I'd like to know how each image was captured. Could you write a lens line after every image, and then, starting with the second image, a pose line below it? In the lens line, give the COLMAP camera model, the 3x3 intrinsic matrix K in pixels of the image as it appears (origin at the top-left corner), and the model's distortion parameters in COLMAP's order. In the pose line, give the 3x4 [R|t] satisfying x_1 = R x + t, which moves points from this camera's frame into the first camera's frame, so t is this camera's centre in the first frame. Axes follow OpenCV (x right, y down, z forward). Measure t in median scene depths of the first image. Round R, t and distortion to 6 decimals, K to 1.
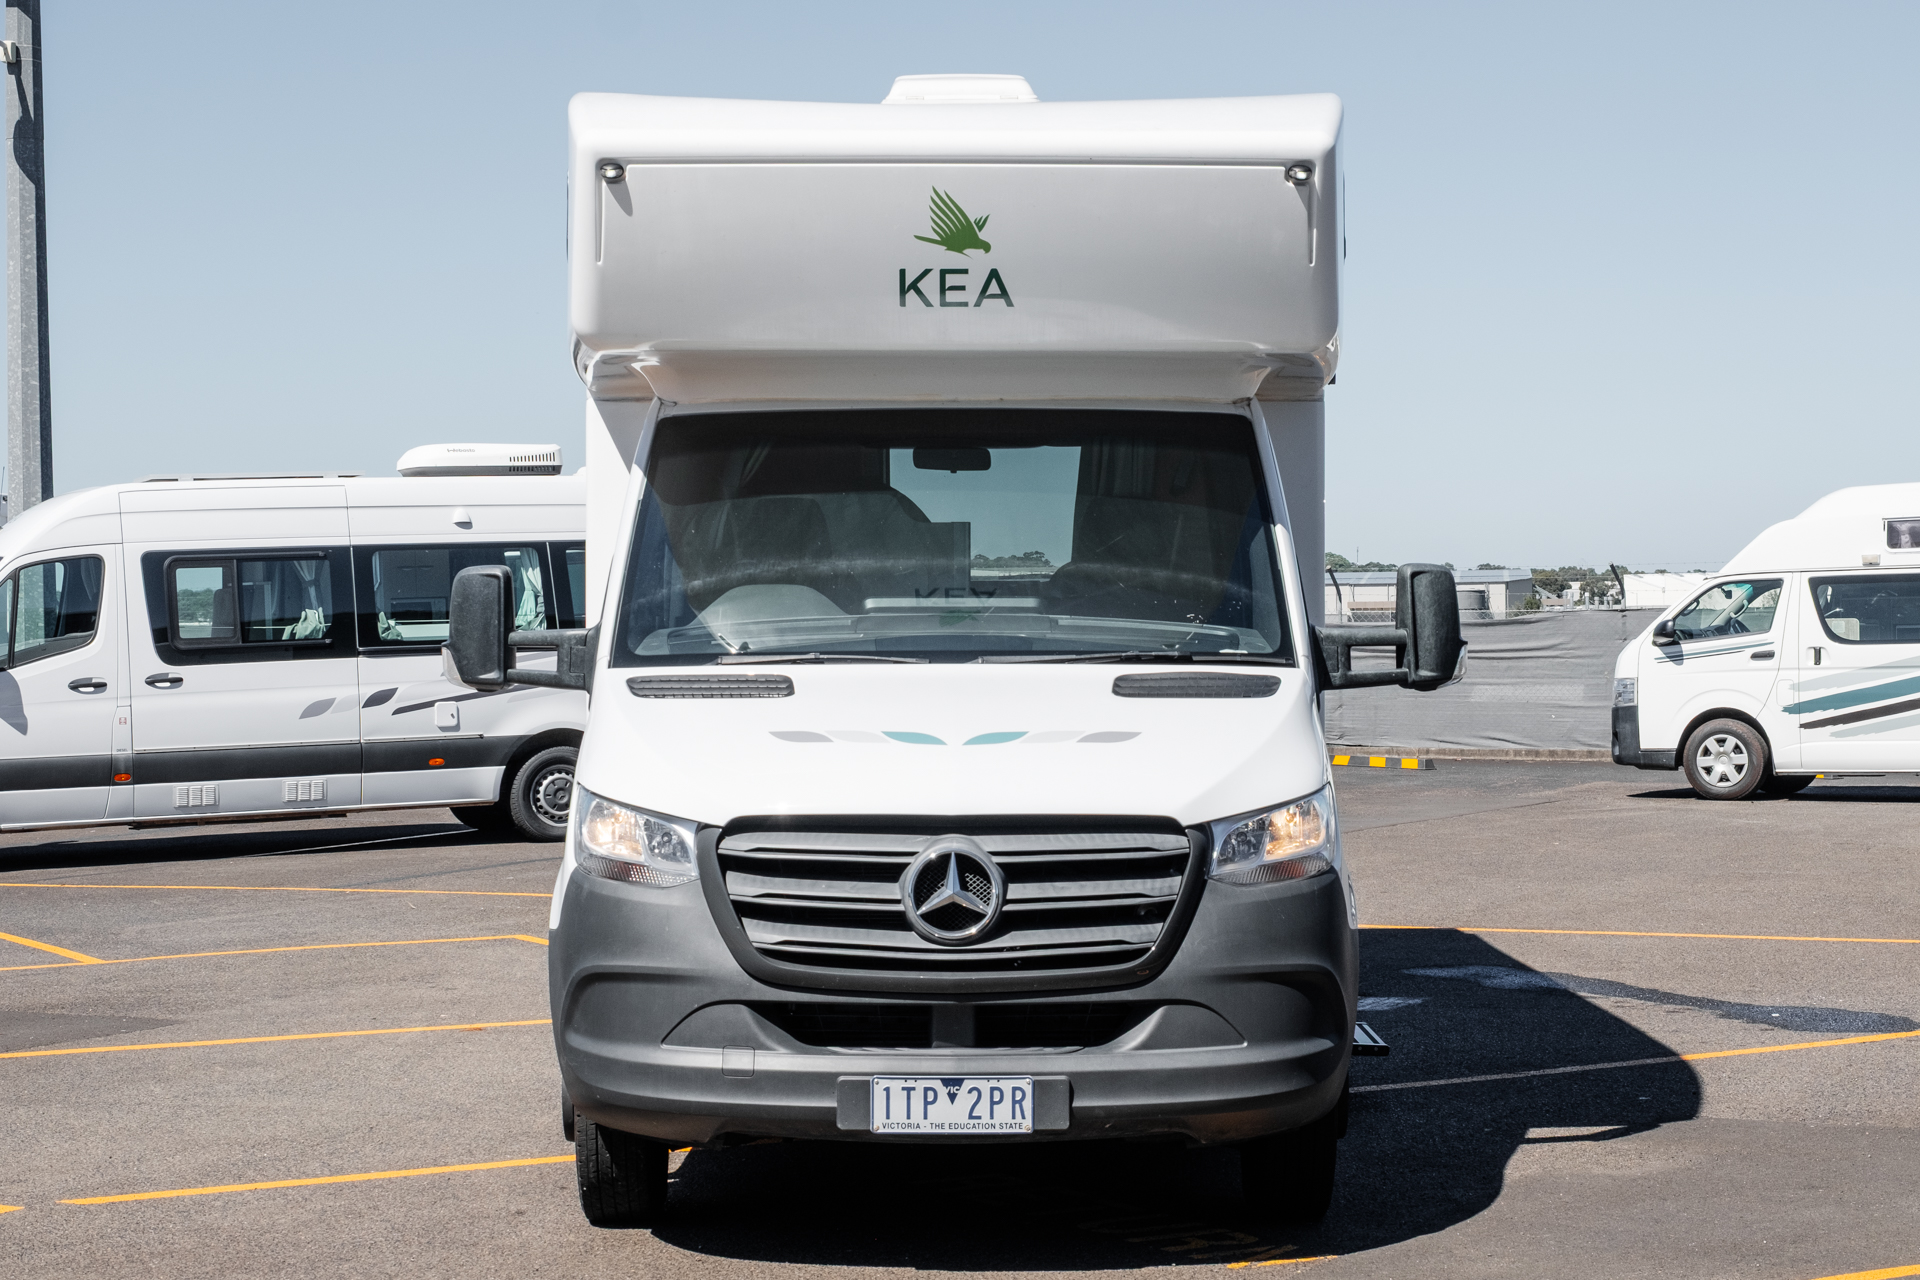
lens RADIAL K [[2944.8, 0, 960.0], [0, 2944.8, 640.0], [0, 0, 1]] dist [-0.005447, -0.011356]
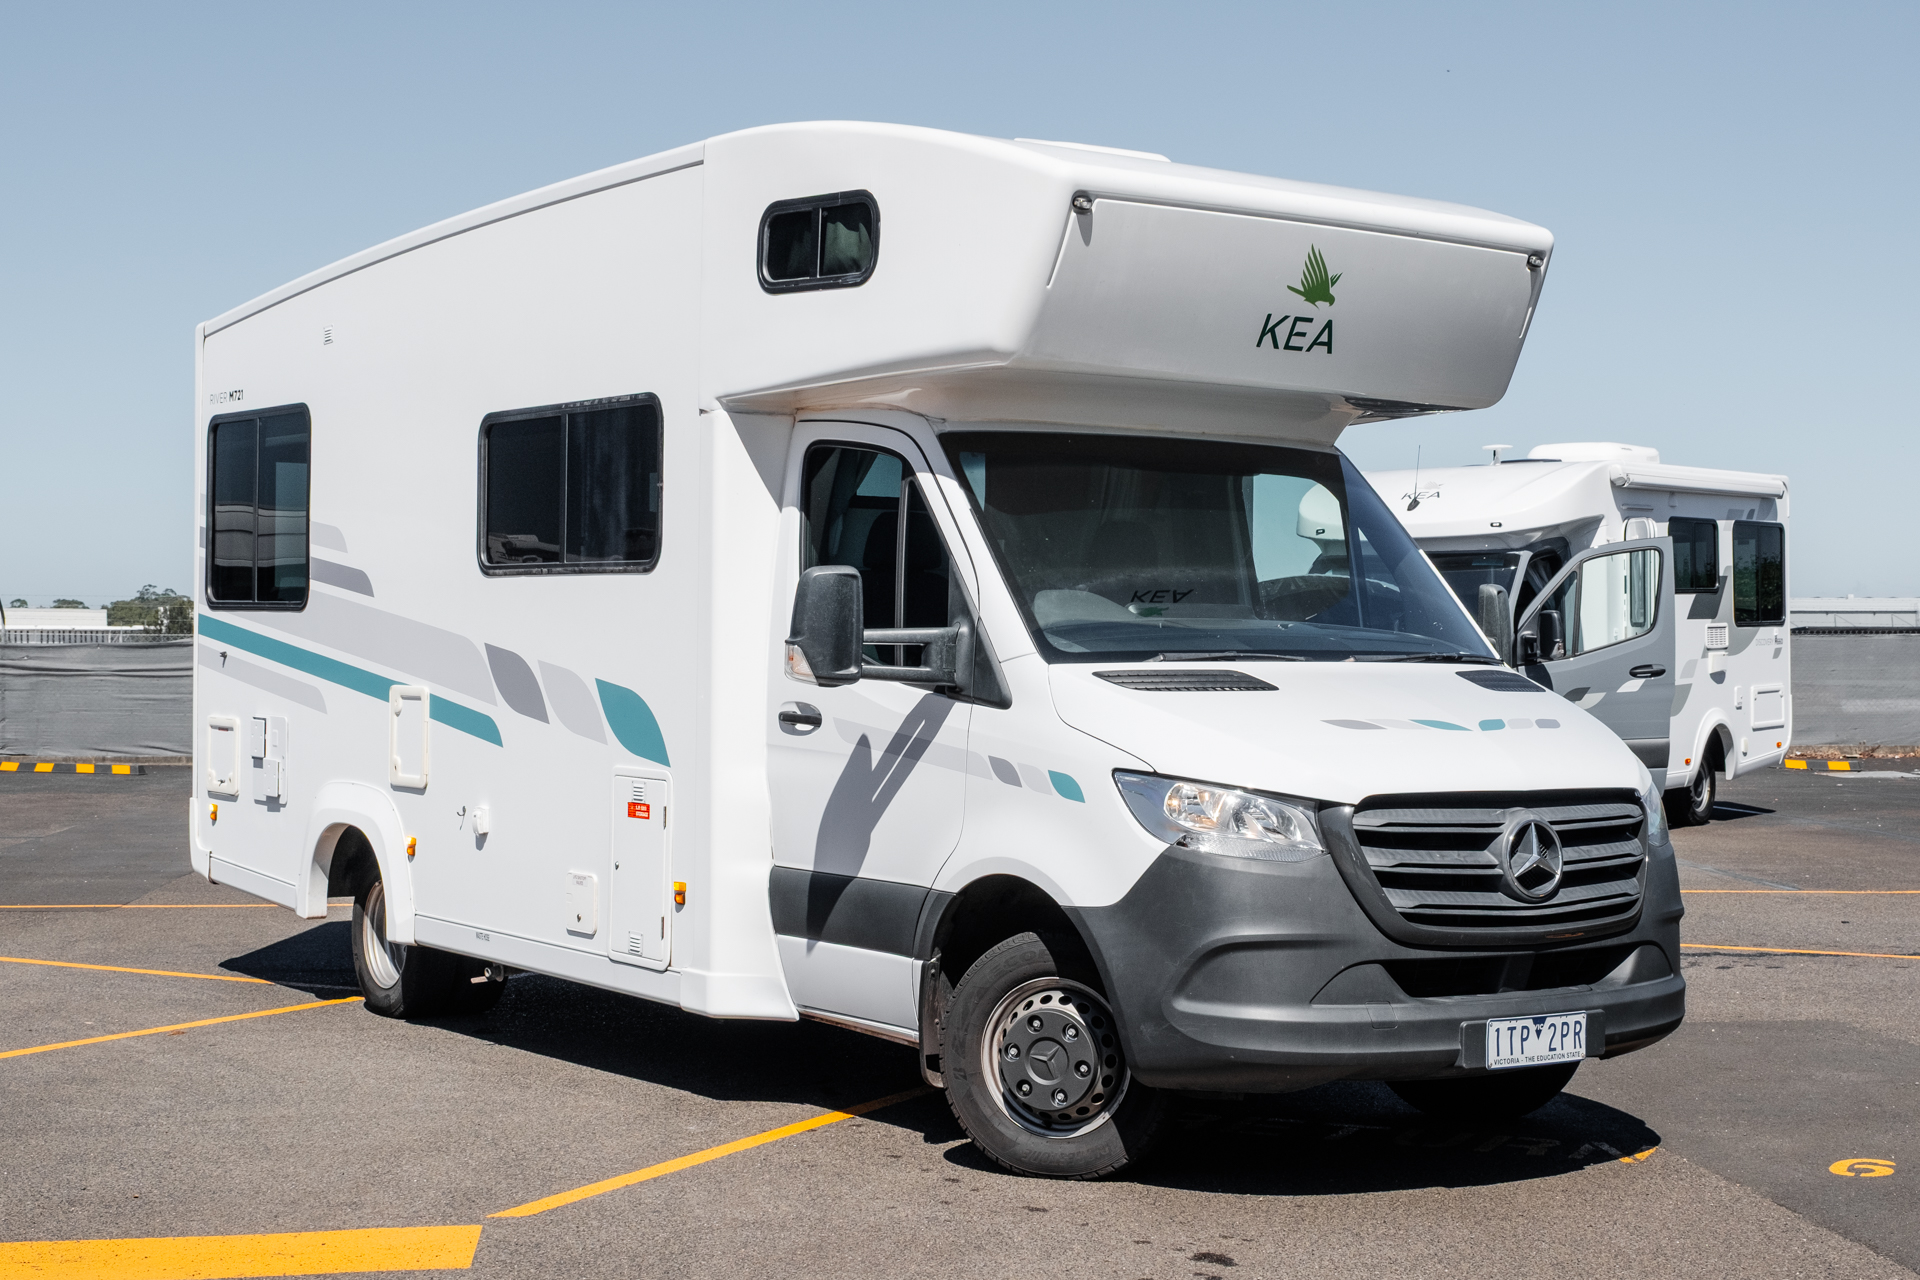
lens RADIAL K [[2486.0, 0, 960.0], [0, 2486.0, 640.0], [0, 0, 1]] dist [-0.011531, 0.006475]
pose [[0.860516, 0.011799, 0.509286, -0.692203], [-0.006955, 0.999911, -0.011416, 0.012963], [-0.509375, 0.006282, 0.860522, 0.270334]]
